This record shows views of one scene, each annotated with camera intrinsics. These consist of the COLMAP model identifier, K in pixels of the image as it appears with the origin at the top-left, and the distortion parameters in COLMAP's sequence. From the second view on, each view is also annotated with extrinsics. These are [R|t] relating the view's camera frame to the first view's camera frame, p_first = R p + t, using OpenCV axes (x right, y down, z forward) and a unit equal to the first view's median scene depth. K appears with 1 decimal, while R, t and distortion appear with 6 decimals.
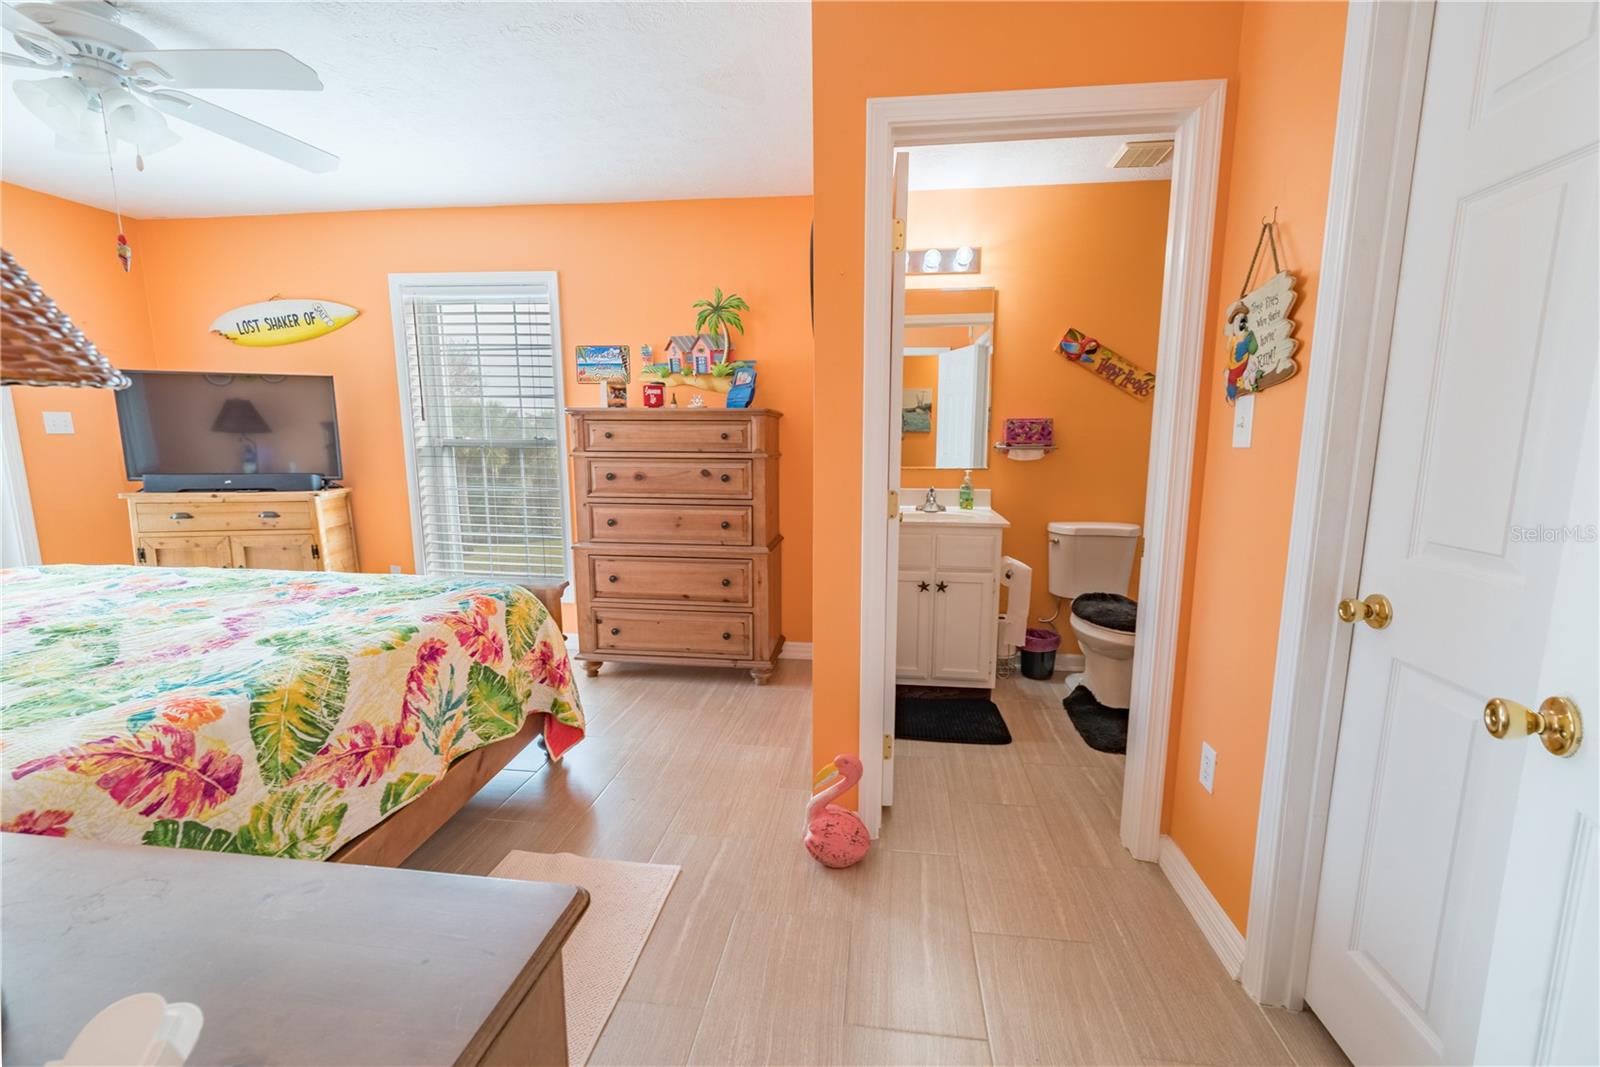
lens RADIAL K [[650.0, 0, 800.0], [0, 650.0, 533.5], [0, 0, 1]] dist [-0.000240, -0.000090]
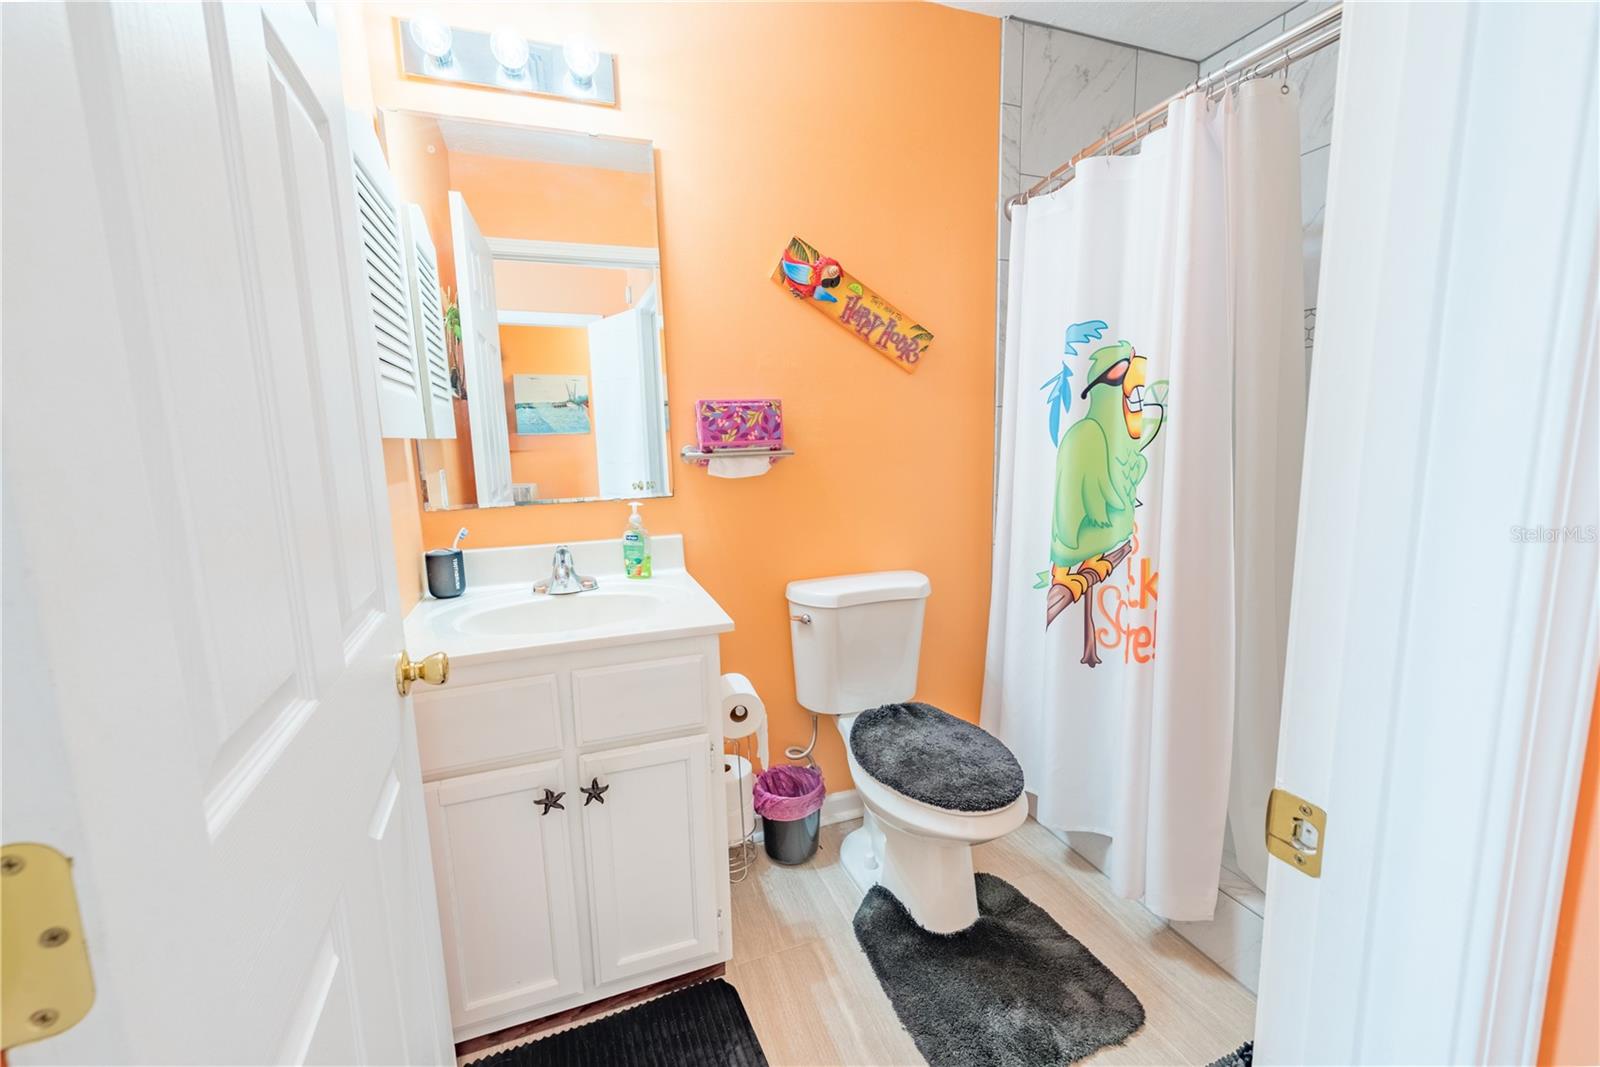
lens RADIAL K [[642.2, 0, 812.8], [0, 642.2, 535.0], [0, 0, 1]] dist [0.000984, 0.000265]
pose [[0.876091, -0.091869, 0.473313, 0.145213], [0.092356, 0.995477, 0.022271, -0.072542], [-0.473218, 0.024202, 0.880613, 0.510572]]
